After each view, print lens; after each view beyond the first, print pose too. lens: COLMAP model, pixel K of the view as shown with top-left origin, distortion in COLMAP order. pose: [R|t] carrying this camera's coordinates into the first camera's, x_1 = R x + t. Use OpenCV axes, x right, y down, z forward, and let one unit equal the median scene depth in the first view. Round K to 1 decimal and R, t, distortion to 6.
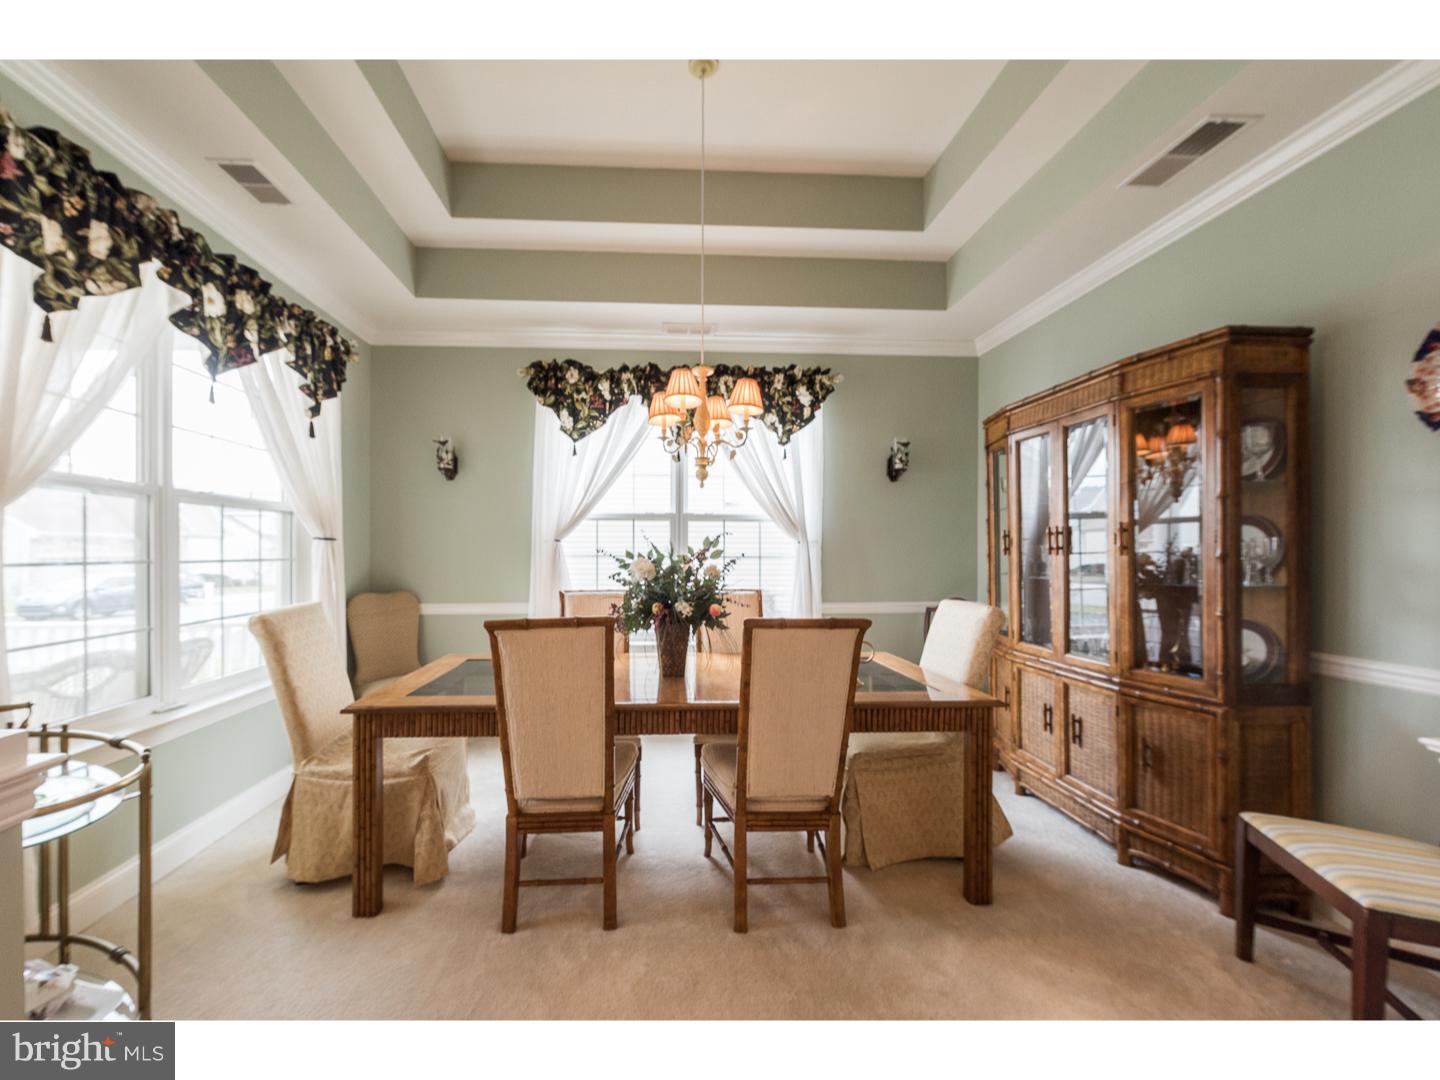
lens RADIAL K [[546.5, 0, 719.1], [0, 546.5, 553.9], [0, 0, 1]] dist [0.001553, -0.003235]
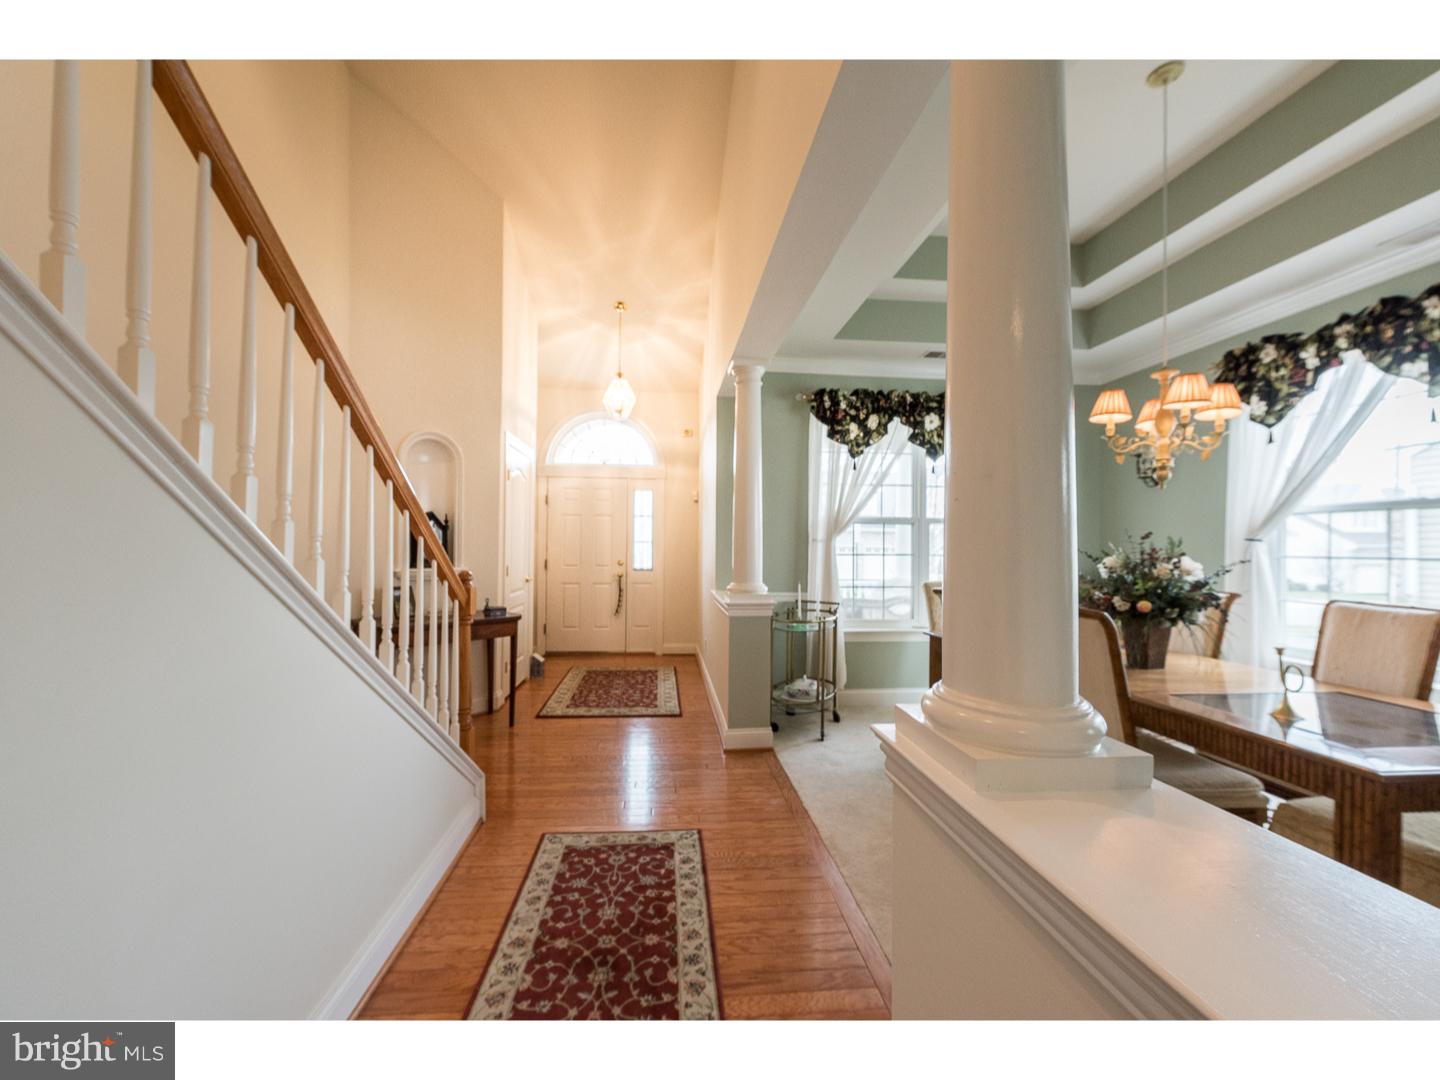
lens RADIAL K [[568.9, 0, 713.0], [0, 568.9, 550.3], [0, 0, 1]] dist [0.000745, 0.000119]
pose [[0.077538, 0.002369, -0.996987, 0.773370], [-0.013251, 0.999911, 0.001345, 0.004158], [0.996901, 0.013107, 0.077563, 0.049236]]
